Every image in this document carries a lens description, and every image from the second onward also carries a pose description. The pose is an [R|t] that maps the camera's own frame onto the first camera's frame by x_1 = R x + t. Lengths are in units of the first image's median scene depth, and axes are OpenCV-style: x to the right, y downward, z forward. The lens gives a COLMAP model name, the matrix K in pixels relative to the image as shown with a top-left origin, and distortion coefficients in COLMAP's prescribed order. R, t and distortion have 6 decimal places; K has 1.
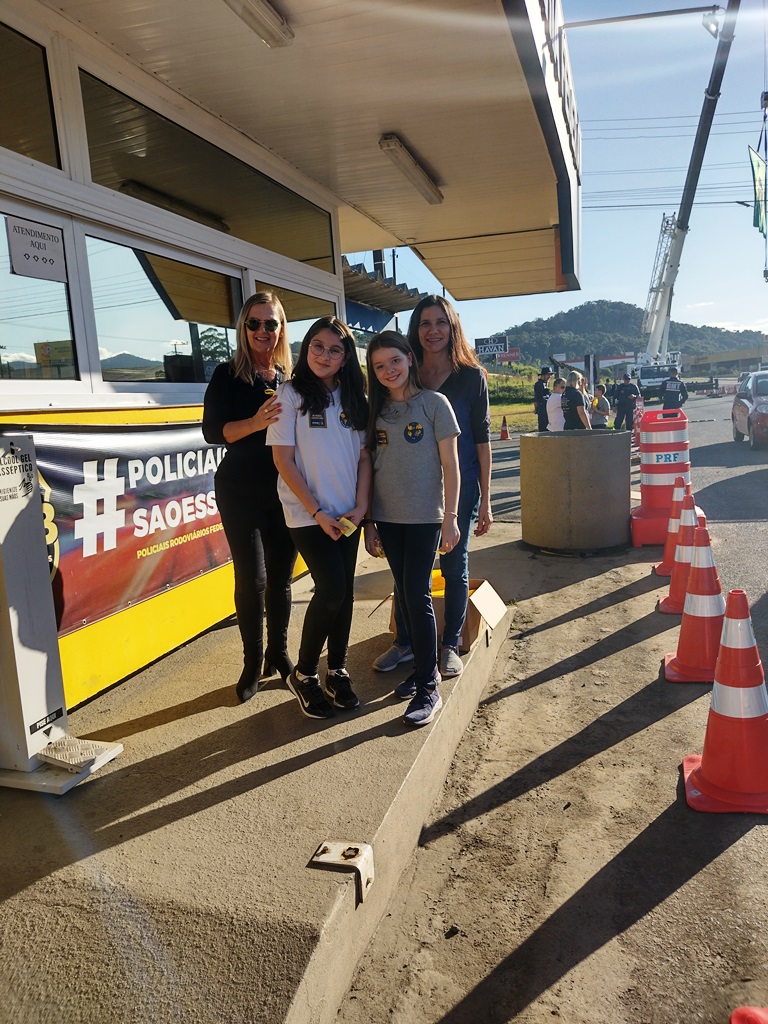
lens RADIAL K [[757.5, 0, 378.3], [0, 757.5, 510.7], [0, 0, 1]] dist [0.074403, -0.119616]
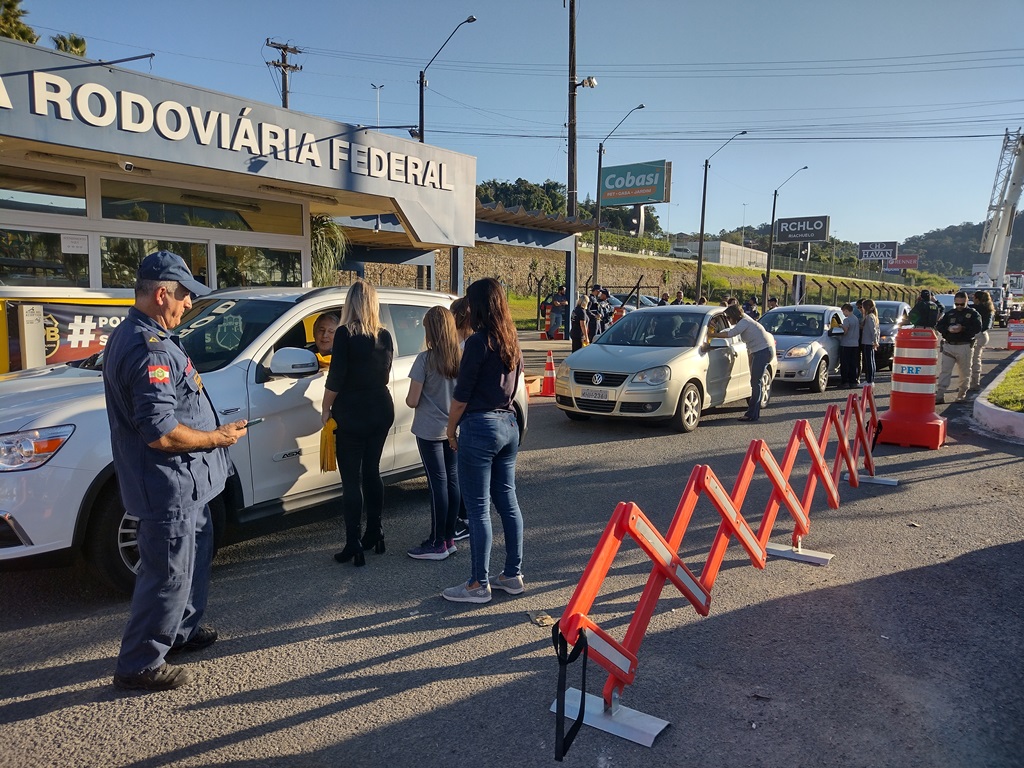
lens RADIAL K [[757.5, 0, 506.2], [0, 757.5, 383.3], [0, 0, 1]] dist [0.074403, -0.119616]
pose [[0.941611, 0.113841, -0.316874, 0.127482], [-0.120741, 0.992682, -0.002156, 0.000049], [0.314310, 0.040289, 0.948465, -0.075772]]
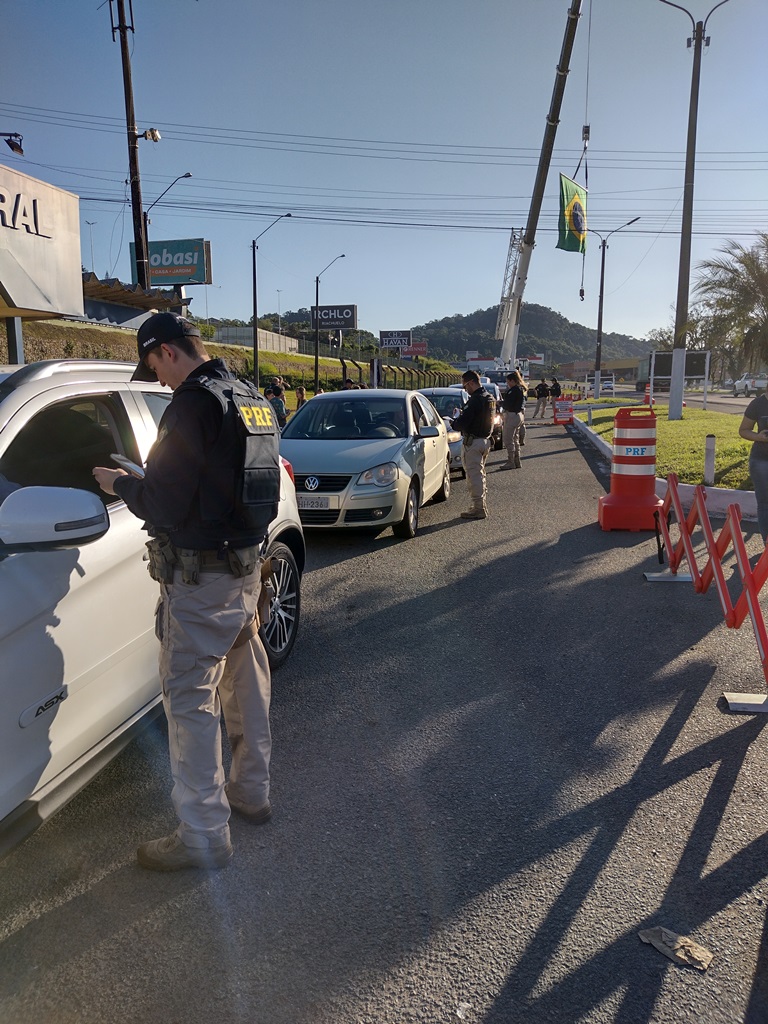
lens RADIAL K [[757.5, 0, 383.7], [0, 757.5, 508.1], [0, 0, 1]] dist [0.074403, -0.119616]
pose [[0.992554, 0.041672, 0.114454, 0.089556], [-0.043130, 0.999017, 0.010286, -0.001301], [-0.113912, -0.015146, 0.993375, -0.044197]]
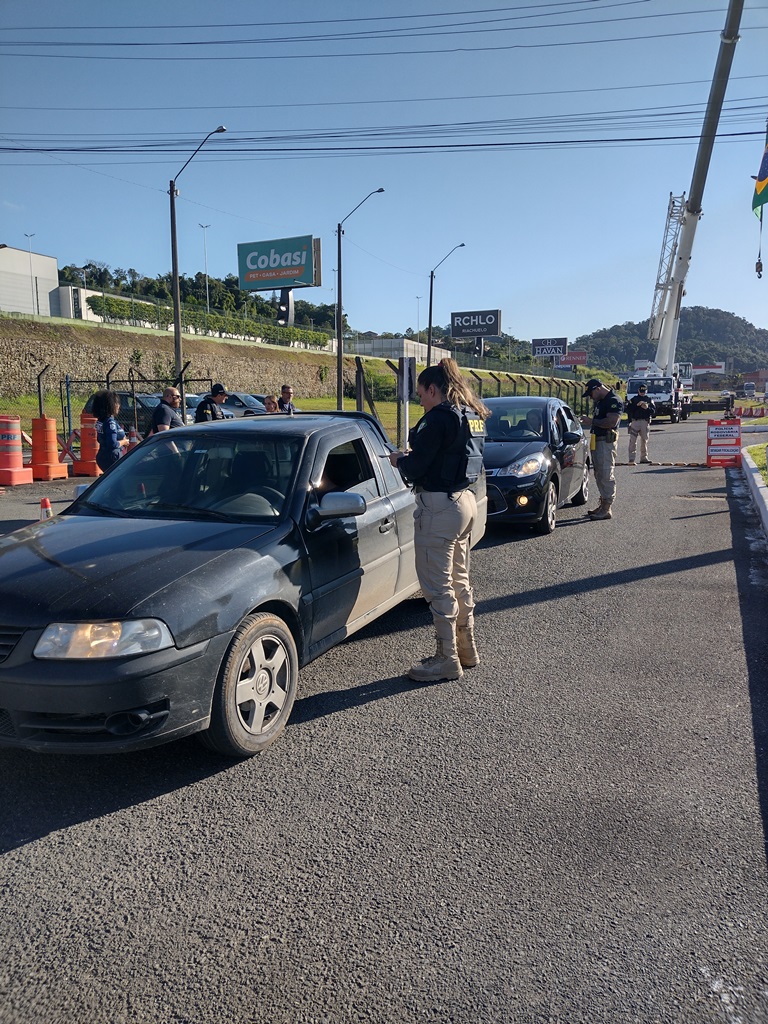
lens RADIAL K [[757.5, 0, 388.0], [0, 757.5, 503.0], [0, 0, 1]] dist [0.074403, -0.119616]
pose [[0.993419, 0.069981, -0.090671, 0.171172], [-0.070314, 0.997525, -0.000476, -0.036511], [0.090413, 0.006848, 0.995881, 0.161888]]
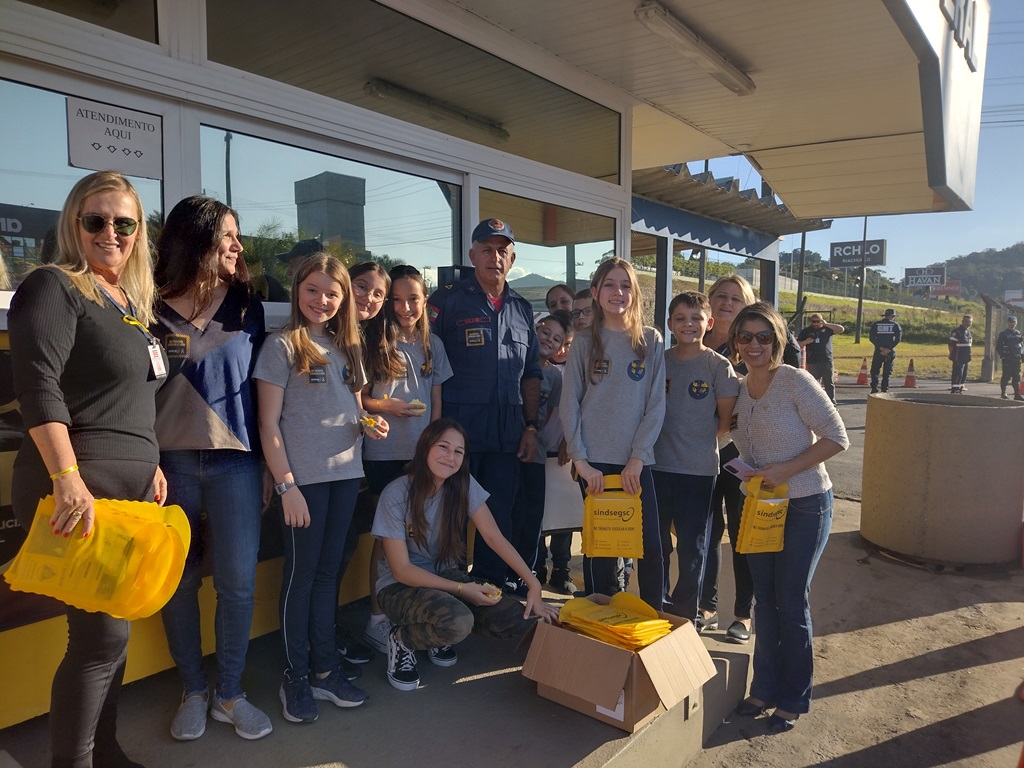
lens RADIAL K [[757.5, 0, 507.7], [0, 757.5, 382.5], [0, 0, 1]] dist [0.074403, -0.119616]
pose [[0.936948, 0.094853, -0.336350, 0.015242], [-0.115125, 0.992513, -0.040800, -0.005567], [0.329961, 0.076949, 0.940853, 0.022630]]
